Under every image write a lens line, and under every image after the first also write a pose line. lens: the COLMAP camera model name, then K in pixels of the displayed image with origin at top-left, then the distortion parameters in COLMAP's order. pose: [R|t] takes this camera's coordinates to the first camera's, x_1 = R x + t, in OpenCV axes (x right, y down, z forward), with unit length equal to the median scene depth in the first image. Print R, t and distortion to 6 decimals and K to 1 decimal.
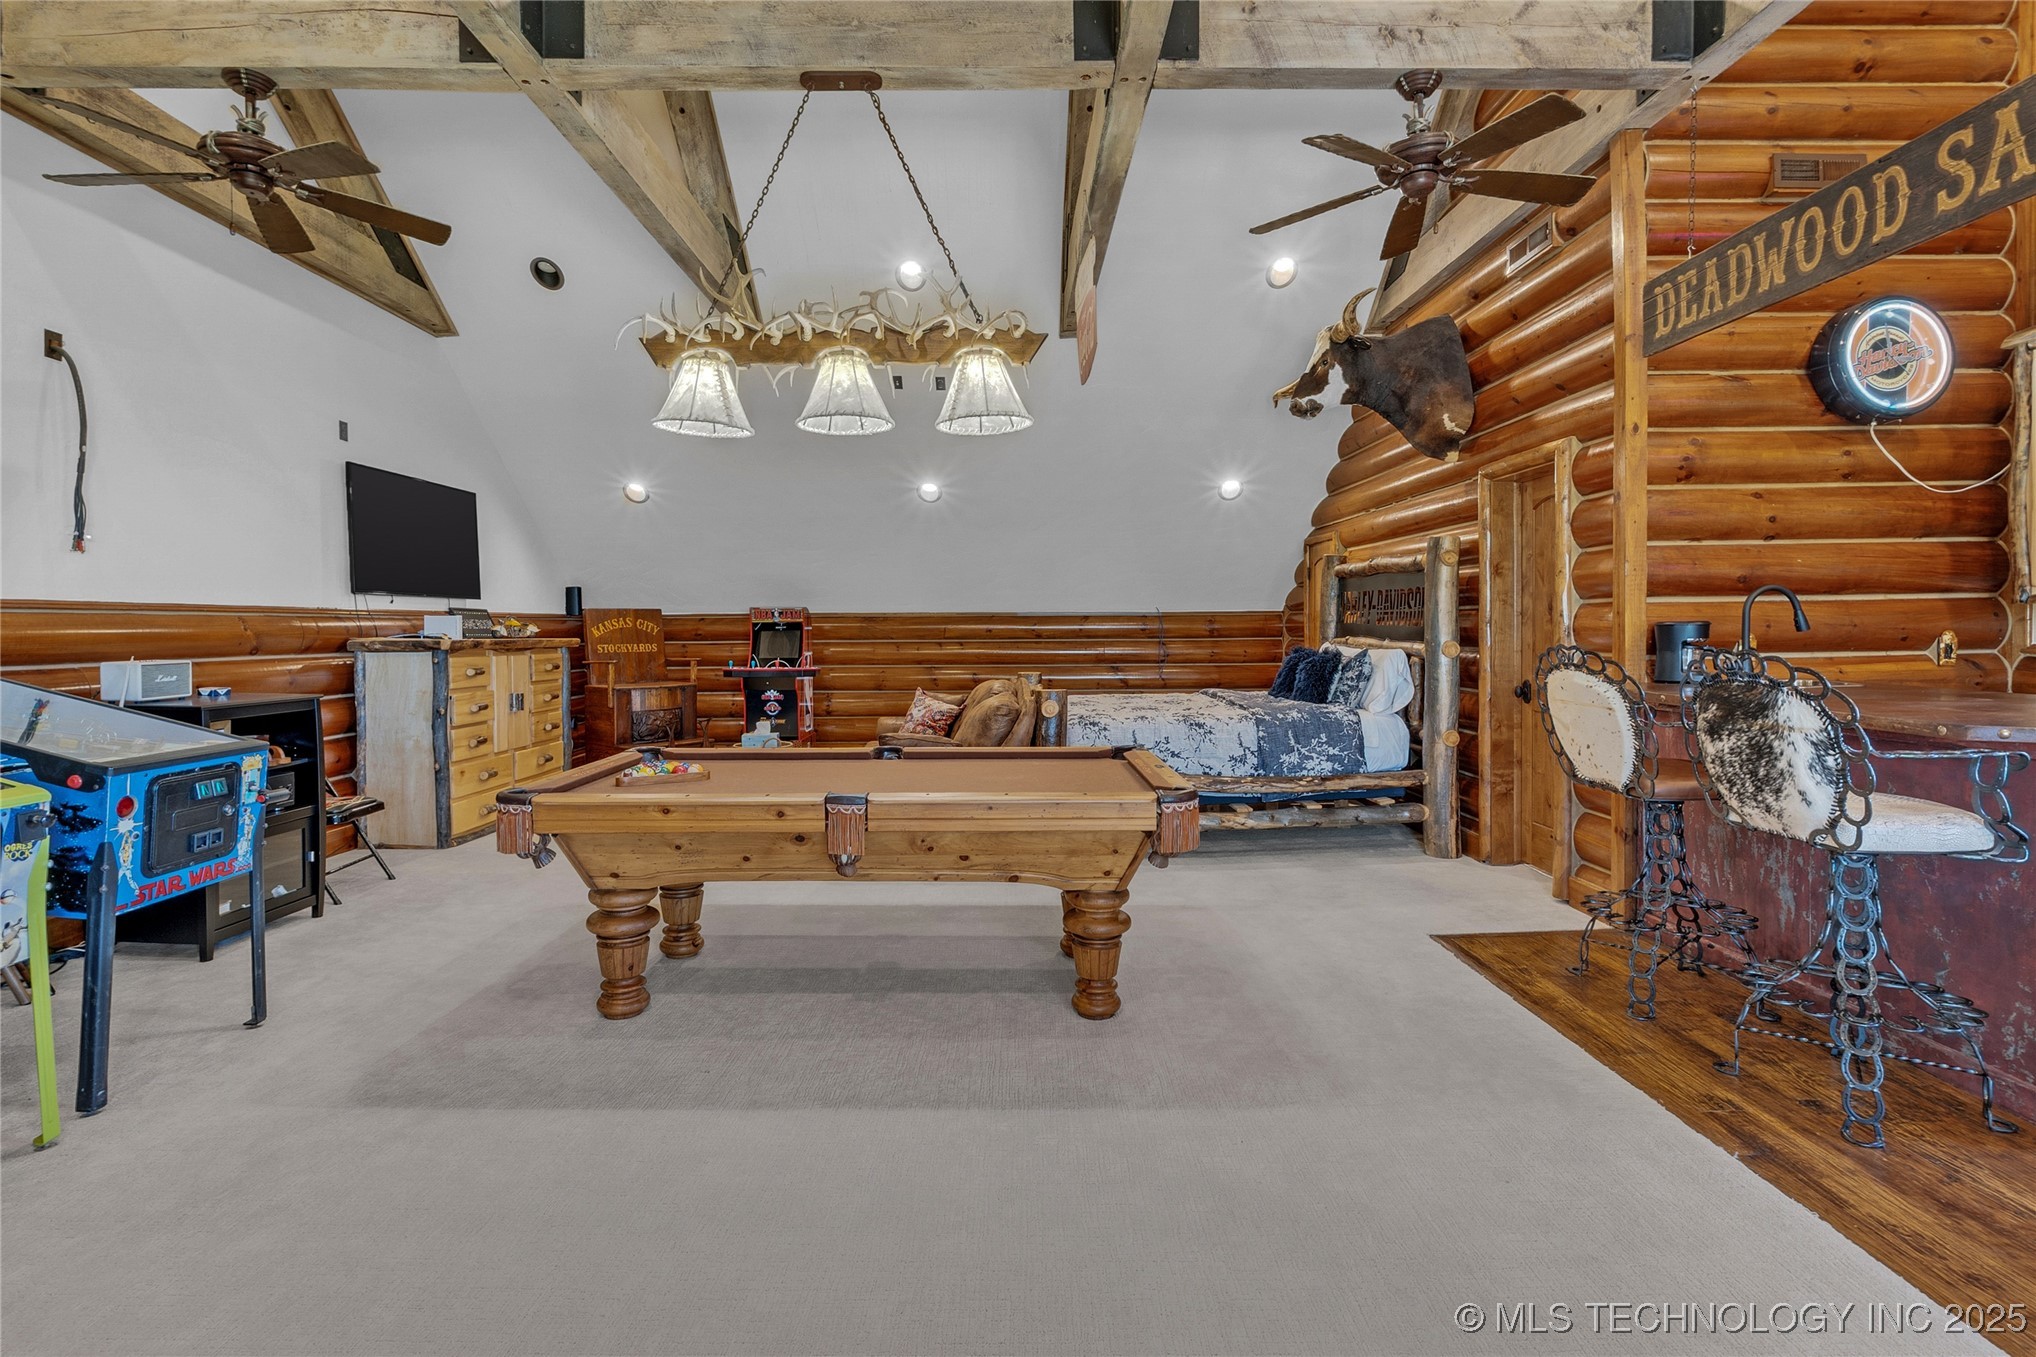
lens RADIAL K [[948.8, 0, 1014.0], [0, 948.8, 653.5], [0, 0, 1]] dist [-0.007542, -0.000689]
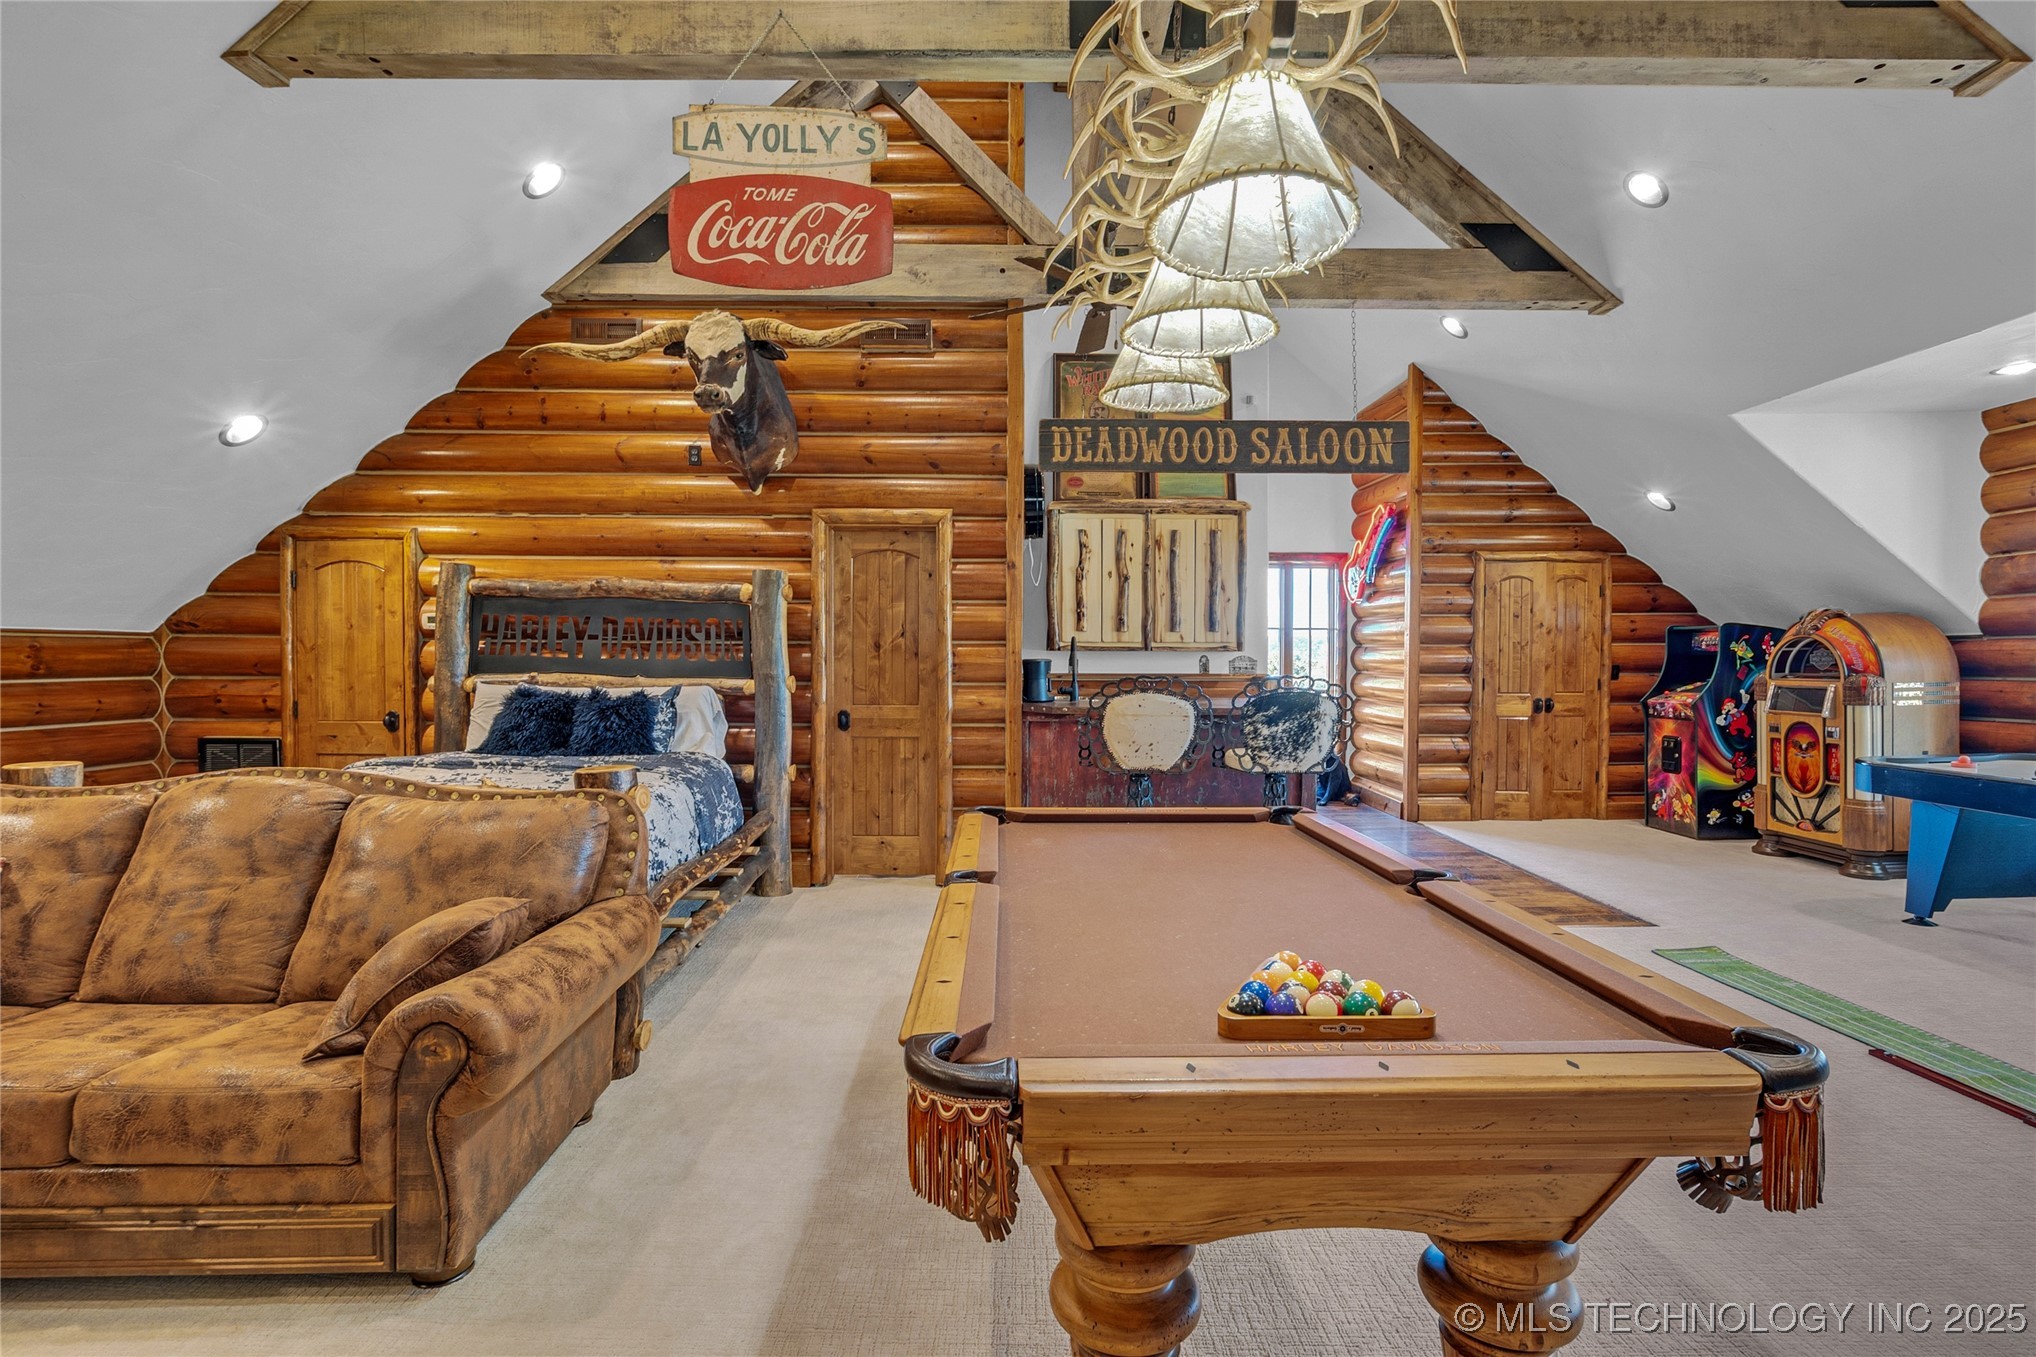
lens RADIAL K [[948.8, 0, 1020.8], [0, 948.8, 671.4], [0, 0, 1]] dist [-0.007542, -0.000689]
pose [[-0.009720, -0.008058, 0.999920, -0.804497], [0.023808, 0.999682, 0.008288, -0.030133], [-0.999669, 0.023887, -0.009525, 1.133360]]
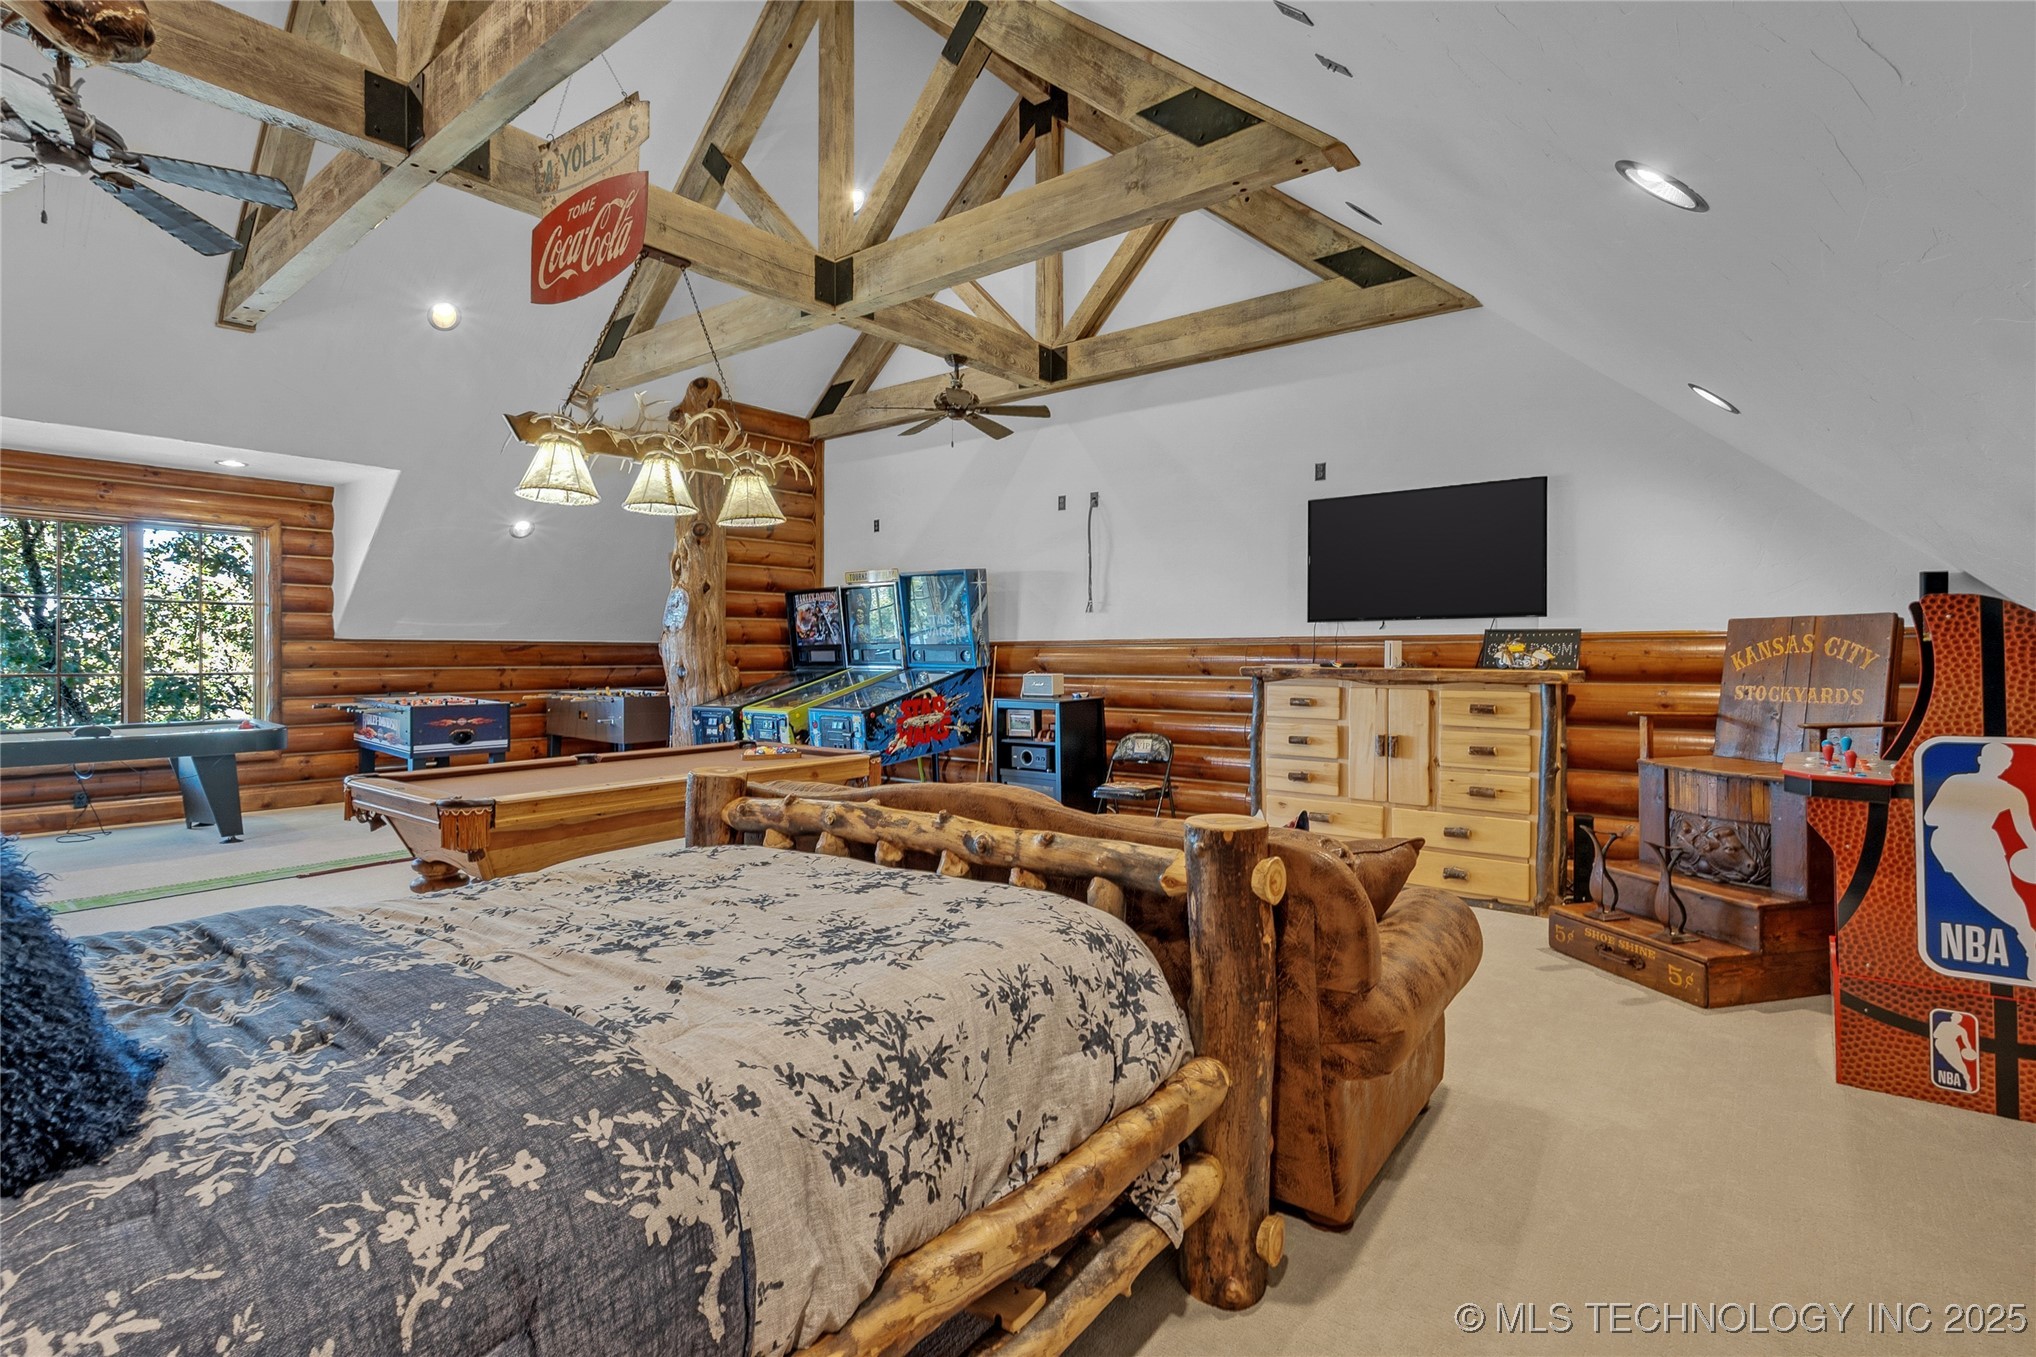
lens RADIAL K [[948.8, 0, 1022.6], [0, 948.8, 664.9], [0, 0, 1]] dist [-0.007542, -0.000689]
pose [[-0.630306, 0.010923, -0.776270, 0.551084], [-0.019136, 0.999379, 0.029600, -0.065944], [0.776111, 0.033511, -0.629705, 2.283921]]
